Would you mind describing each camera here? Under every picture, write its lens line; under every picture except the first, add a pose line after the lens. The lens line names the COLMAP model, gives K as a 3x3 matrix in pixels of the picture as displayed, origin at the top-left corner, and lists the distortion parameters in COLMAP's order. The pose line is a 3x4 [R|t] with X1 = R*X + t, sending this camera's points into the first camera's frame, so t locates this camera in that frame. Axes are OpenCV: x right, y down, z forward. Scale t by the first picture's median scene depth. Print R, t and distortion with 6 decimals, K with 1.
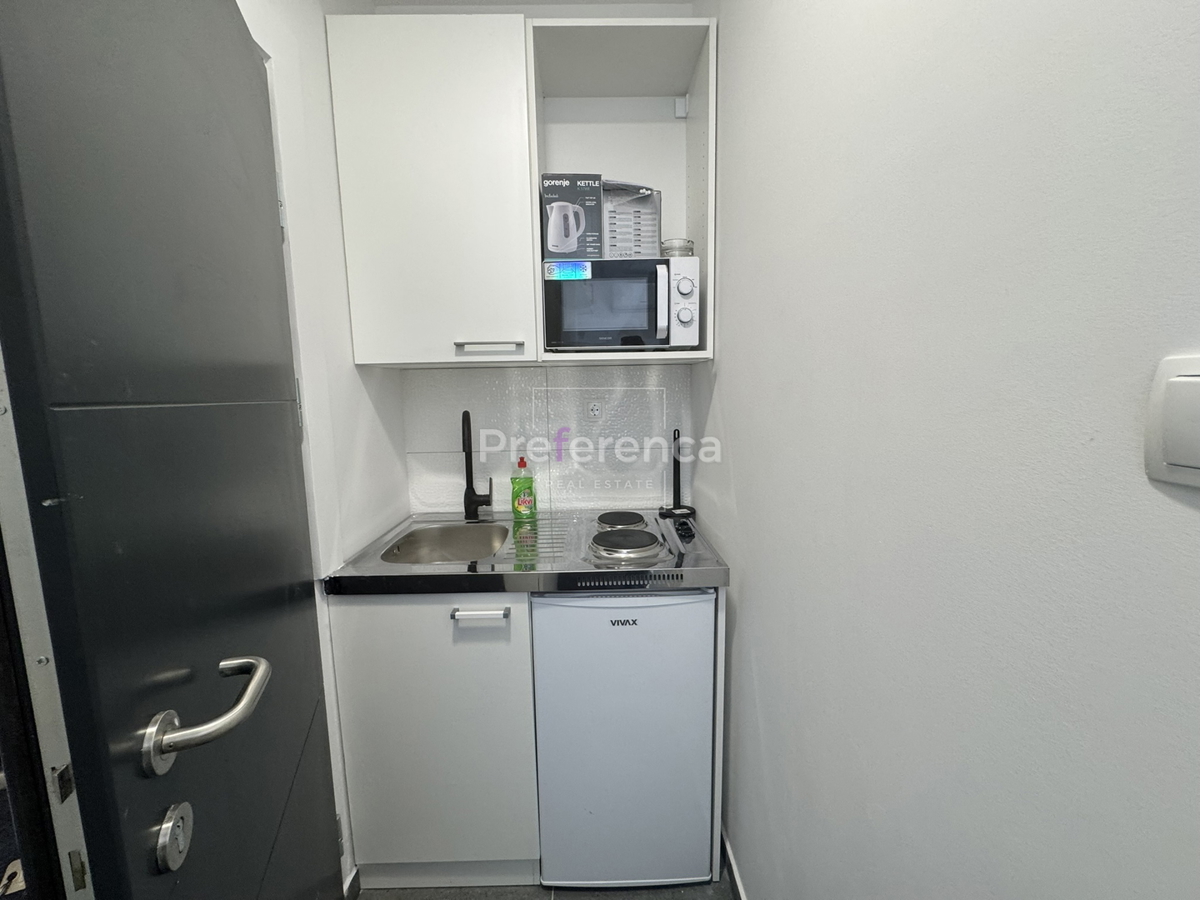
lens RADIAL K [[477.8, 0, 599.4], [0, 477.8, 448.5], [0, 0, 1]] dist [-0.000963, 0.000039]
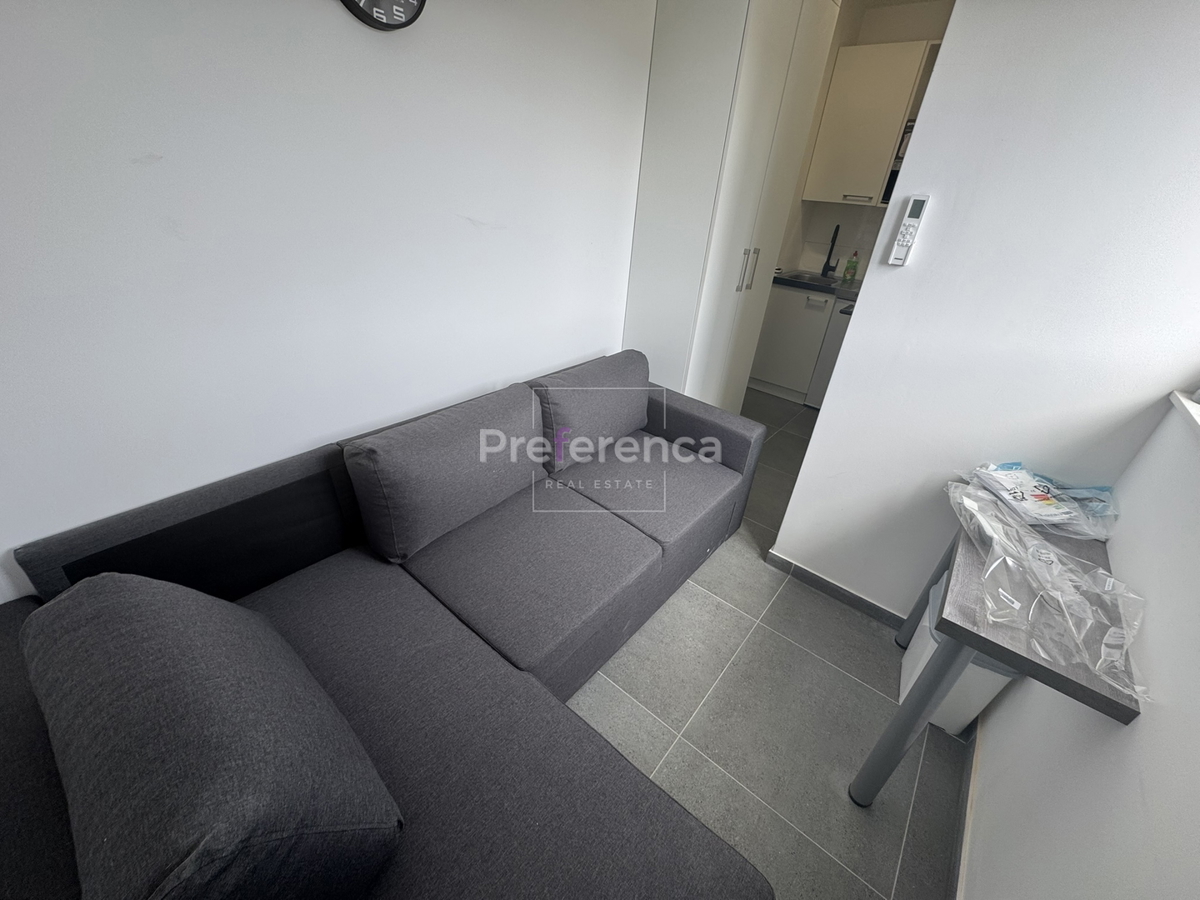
lens RADIAL K [[477.8, 0, 602.4], [0, 477.8, 448.7], [0, 0, 1]] dist [-0.000963, 0.000039]
pose [[0.753124, 0.385123, -0.533371, 0.606396], [-0.173237, 0.898225, 0.403956, 0.187569], [0.634660, -0.211830, 0.743192, -1.990753]]
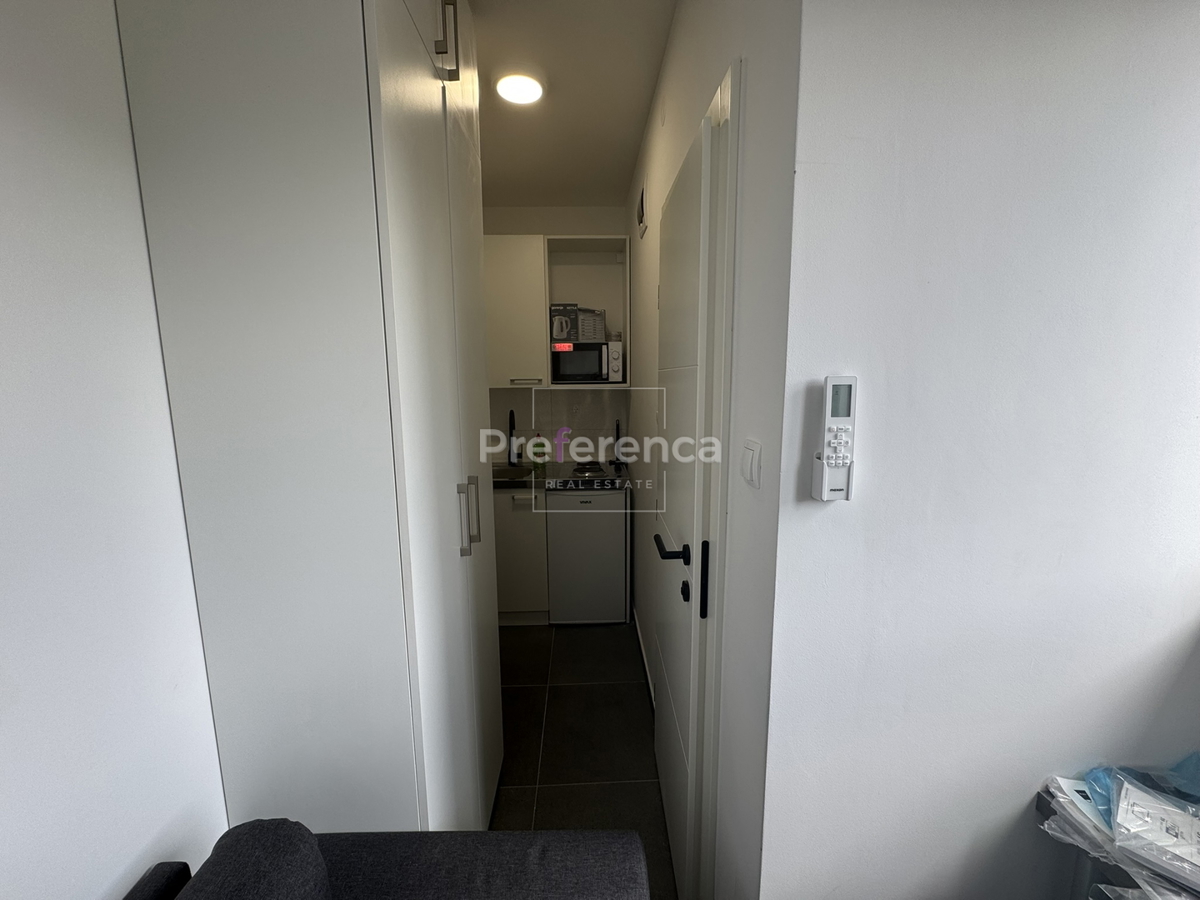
lens RADIAL K [[477.8, 0, 603.0], [0, 477.8, 451.2], [0, 0, 1]] dist [-0.000963, 0.000039]
pose [[0.999815, 0.004646, 0.018665, 0.081709], [-0.004964, 0.999843, 0.017031, 0.067851], [-0.018583, -0.017120, 0.999681, -1.199895]]
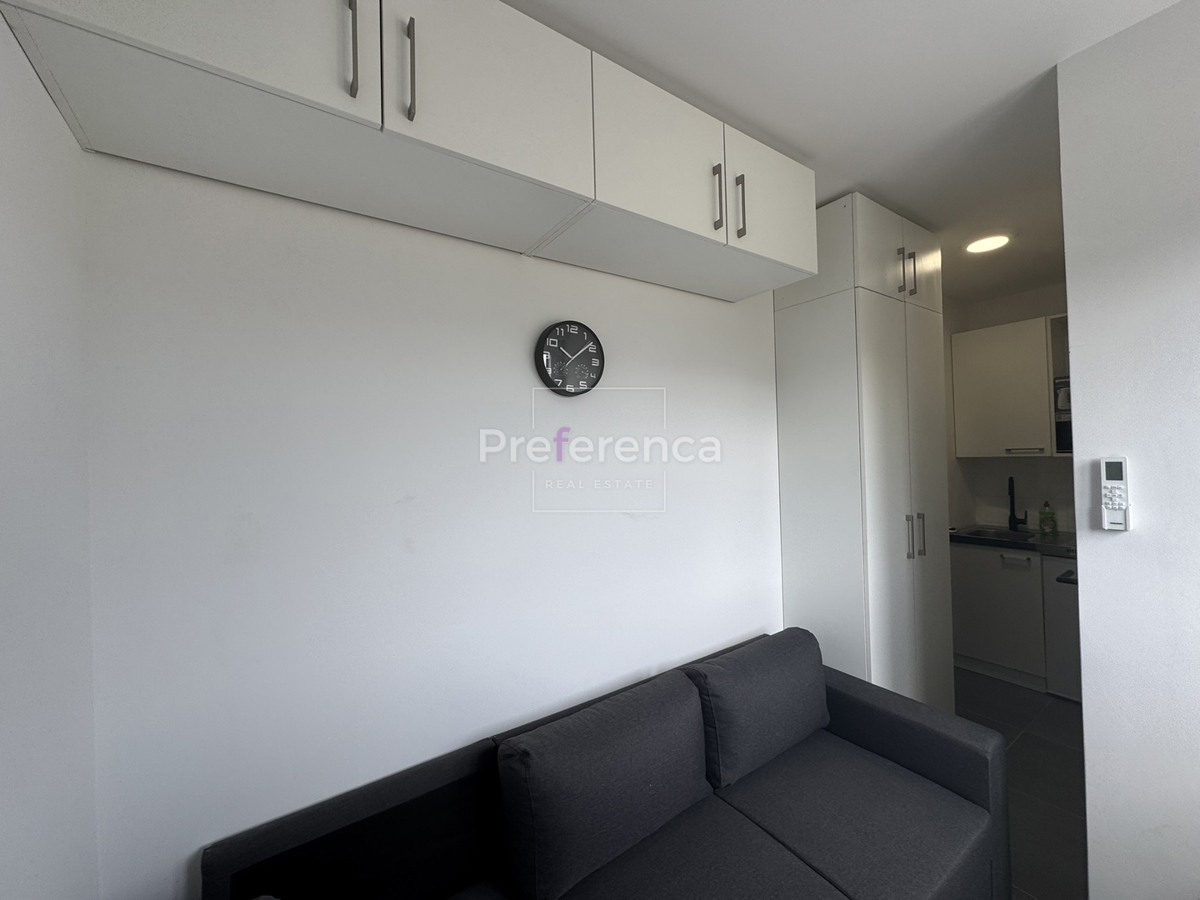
lens RADIAL K [[477.8, 0, 602.4], [0, 477.8, 449.3], [0, 0, 1]] dist [-0.000963, 0.000039]
pose [[0.549203, -0.010645, -0.835621, 0.595771], [-0.088669, 0.993532, -0.070934, 0.132022], [0.830971, 0.113051, 0.544707, -2.014057]]
